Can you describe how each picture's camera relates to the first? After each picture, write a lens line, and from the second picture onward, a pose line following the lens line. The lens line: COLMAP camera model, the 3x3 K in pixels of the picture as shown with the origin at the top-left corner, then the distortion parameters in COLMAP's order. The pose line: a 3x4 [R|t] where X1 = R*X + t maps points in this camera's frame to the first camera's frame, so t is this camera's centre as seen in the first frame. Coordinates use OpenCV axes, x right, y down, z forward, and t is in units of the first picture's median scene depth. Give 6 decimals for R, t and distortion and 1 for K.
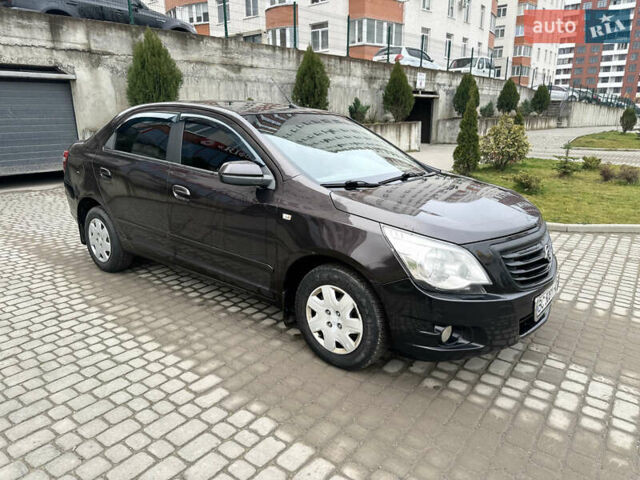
lens RADIAL K [[450.4, 0, 323.1], [0, 450.4, 241.9], [0, 0, 1]] dist [0.029793, -0.033142]
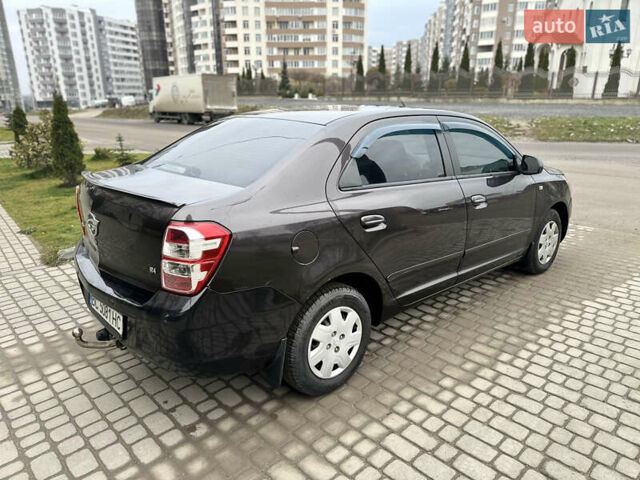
lens RADIAL K [[452.1, 0, 320.9], [0, 452.1, 238.6], [0, 0, 1]] dist [0.022013, -0.024238]
pose [[0.164881, -0.284194, 0.944483, -1.253166], [0.270641, 0.933870, 0.233755, -0.337100], [-0.948456, 0.217074, 0.230891, 1.053837]]
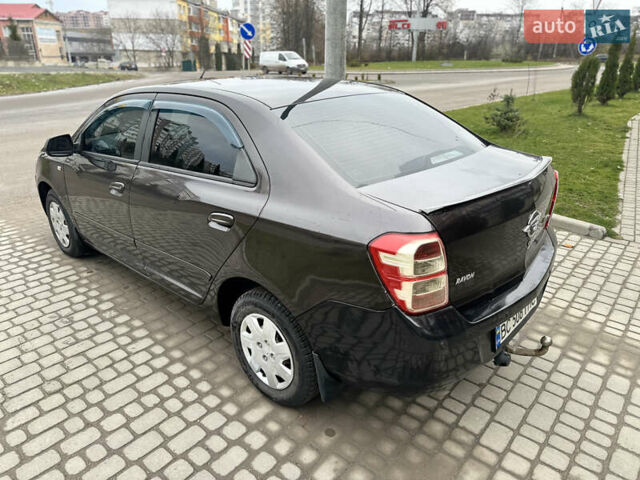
lens RADIAL K [[452.1, 0, 320.9], [0, 452.1, 238.6], [0, 0, 1]] dist [0.022013, -0.024238]
pose [[-0.997646, -0.031401, 0.060968, -0.412110], [0.012065, 0.794791, 0.606763, -0.645230], [-0.067510, 0.606071, -0.792541, 2.043548]]
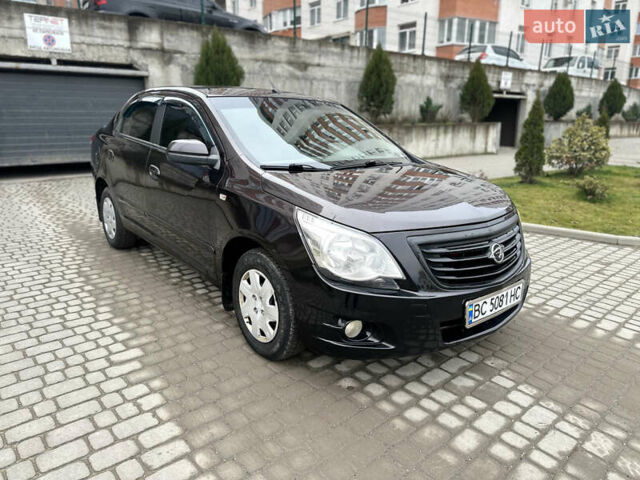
lens RADIAL K [[452.1, 0, 320.9], [0, 452.1, 238.6], [0, 0, 1]] dist [0.022013, -0.024238]
pose [[0.979156, 0.067354, -0.191617, 0.250205], [-0.069857, 0.997537, -0.006330, 0.020199], [0.190719, 0.019583, 0.981449, 0.057130]]
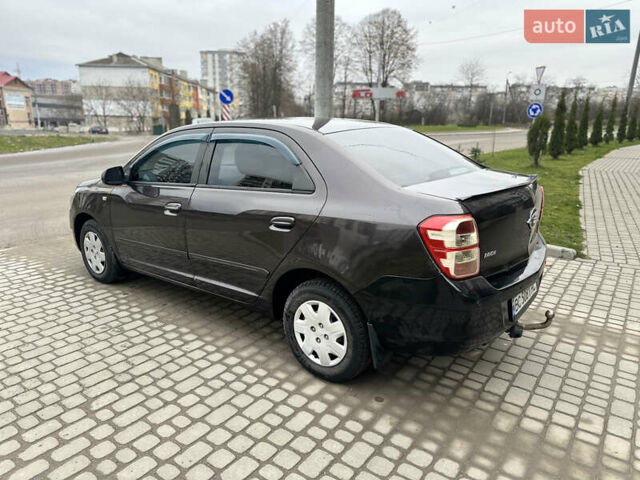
lens RADIAL K [[448.2, 0, 322.2], [0, 448.2, 240.2], [0, 0, 1]] dist [0.042678, -0.047896]
pose [[-0.999940, -0.005860, -0.009282, -0.290792], [-0.009724, 0.865193, 0.501344, -0.639954], [0.005093, 0.501404, -0.865198, 2.215160]]
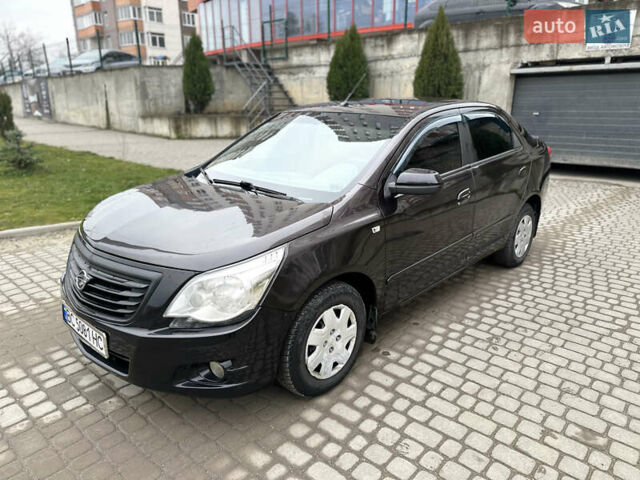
lens RADIAL K [[448.5, 0, 323.7], [0, 448.5, 236.6], [0, 0, 1]] dist [0.039415, -0.043661]
pose [[-0.077229, 0.284536, -0.955550, 0.957939], [-0.271556, 0.916174, 0.294759, -0.325736], [0.959319, 0.282249, 0.006512, 1.073994]]
